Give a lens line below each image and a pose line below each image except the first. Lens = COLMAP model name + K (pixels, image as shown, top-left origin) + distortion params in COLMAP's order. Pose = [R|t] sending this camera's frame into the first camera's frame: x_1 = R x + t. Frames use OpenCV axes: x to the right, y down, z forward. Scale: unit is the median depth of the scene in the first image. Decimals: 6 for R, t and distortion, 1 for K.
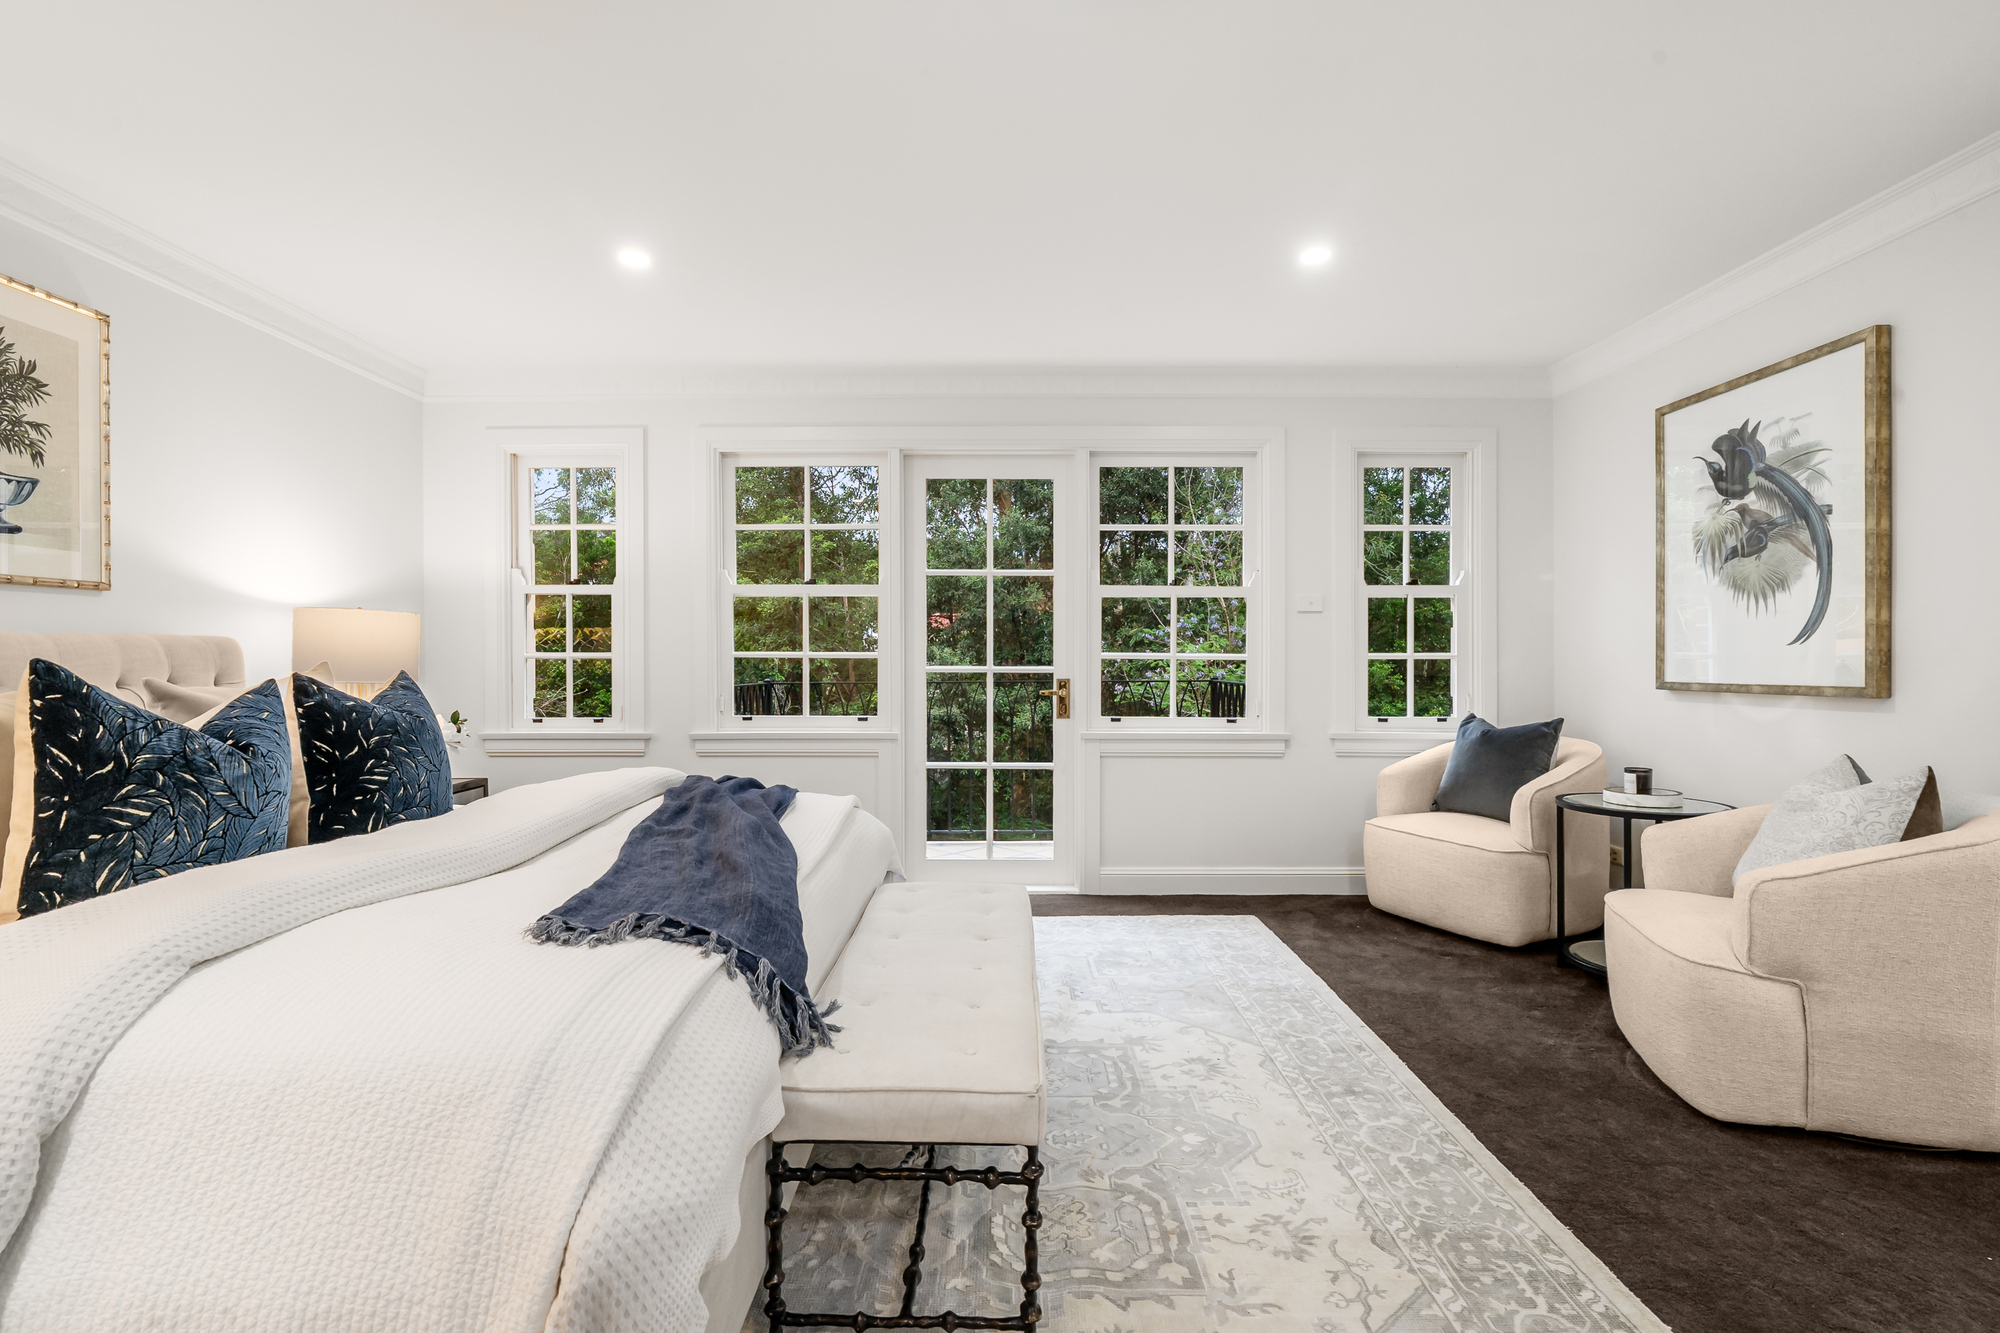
lens RADIAL K [[897.8, 0, 997.6], [0, 897.8, 661.3], [0, 0, 1]] dist [-0.000733, -0.000486]
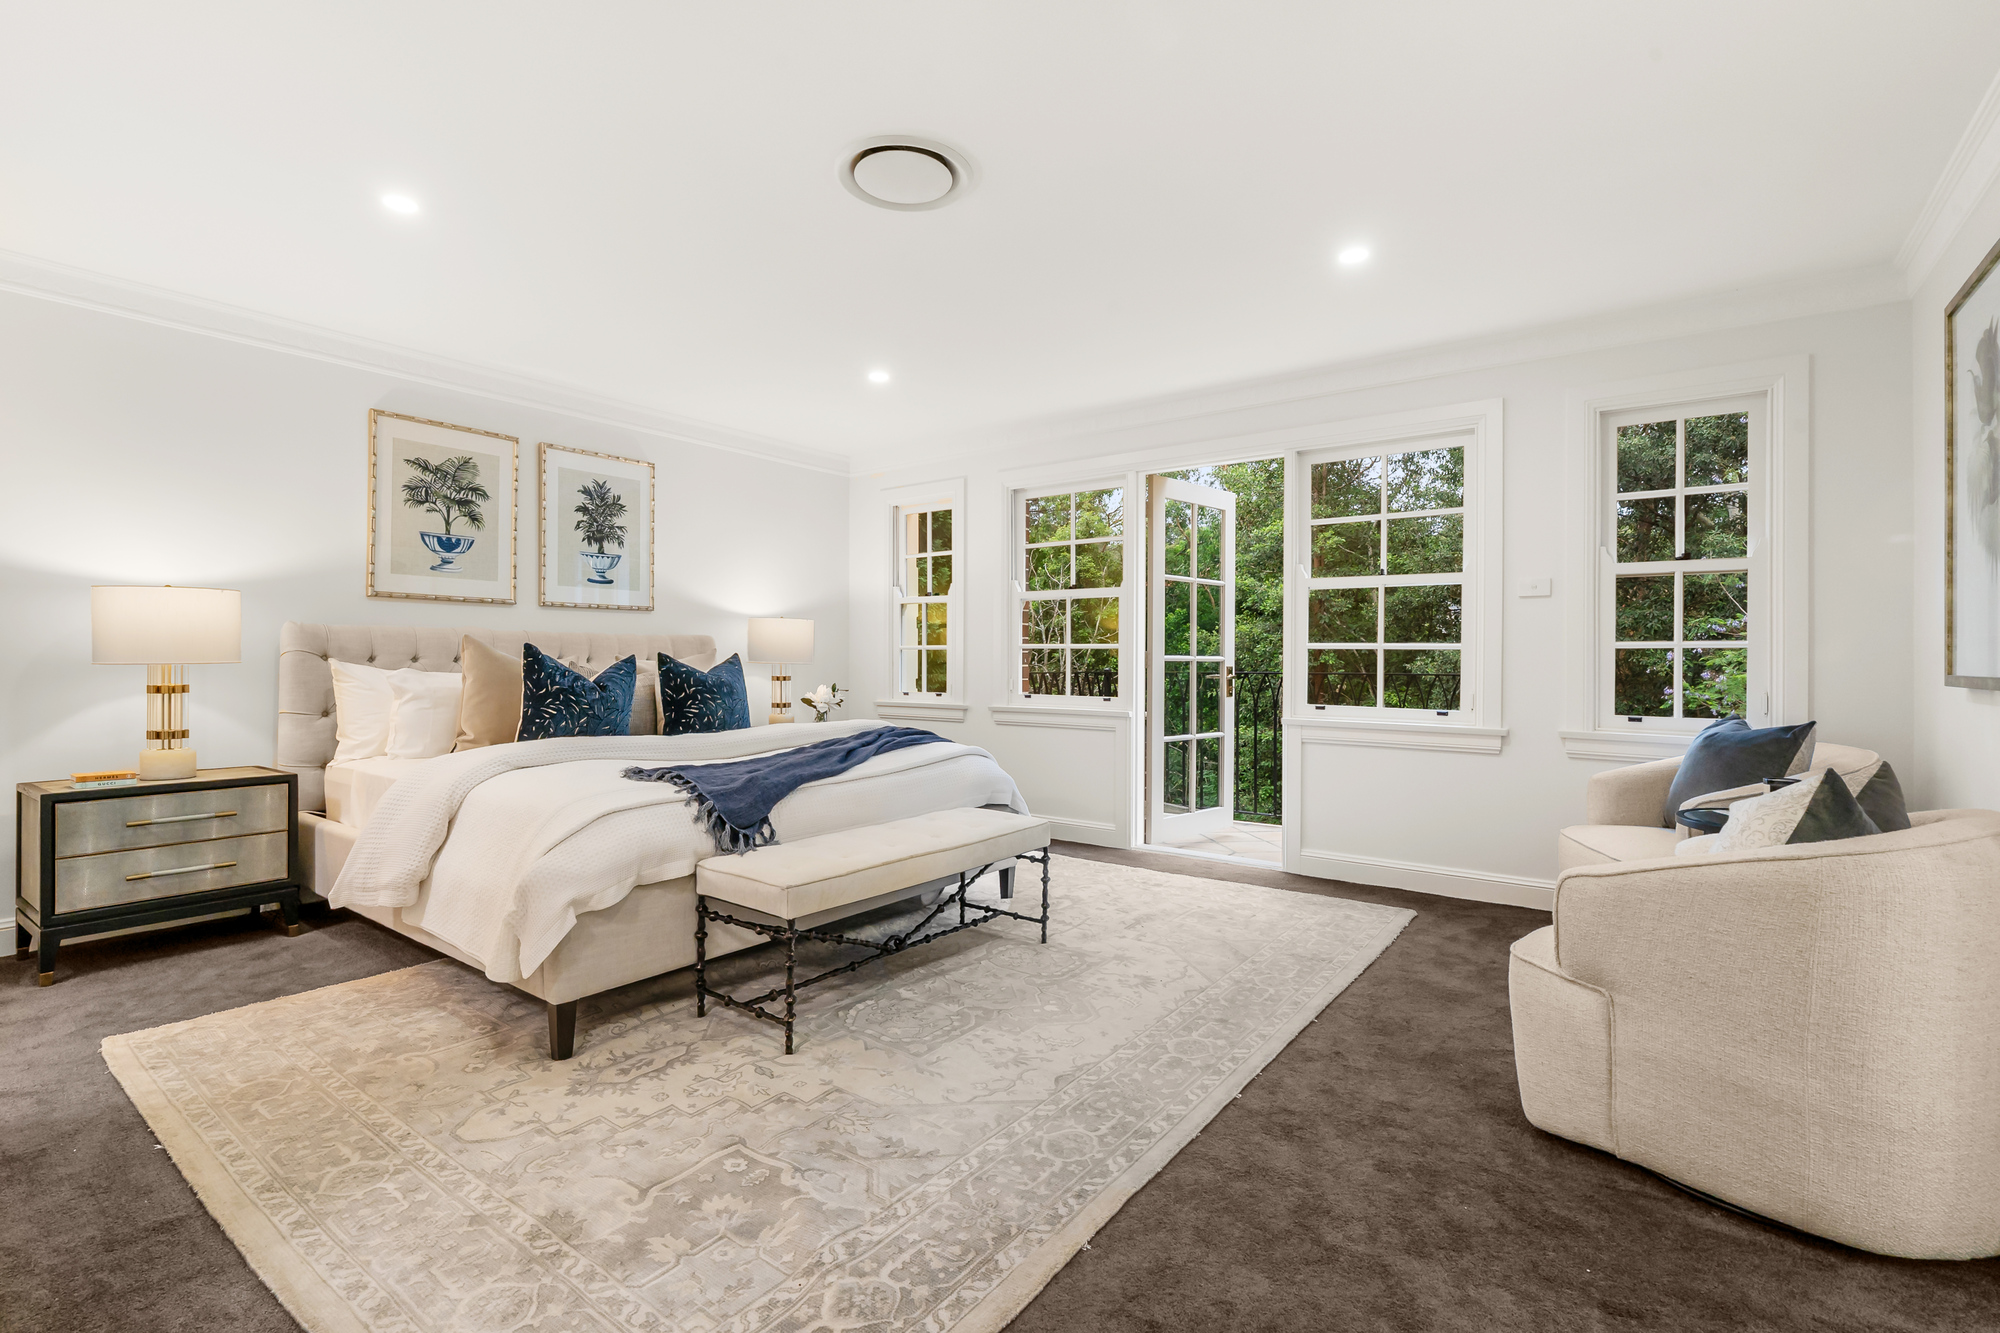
lens RADIAL K [[900.4, 0, 1002.6], [0, 900.4, 655.6], [0, 0, 1]] dist [-0.000013, 0.000170]
pose [[0.804873, 0.002258, -0.593443, 0.550341], [-0.005653, 0.999977, -0.003862, 0.013407], [0.593421, 0.006463, 0.804867, -0.060498]]
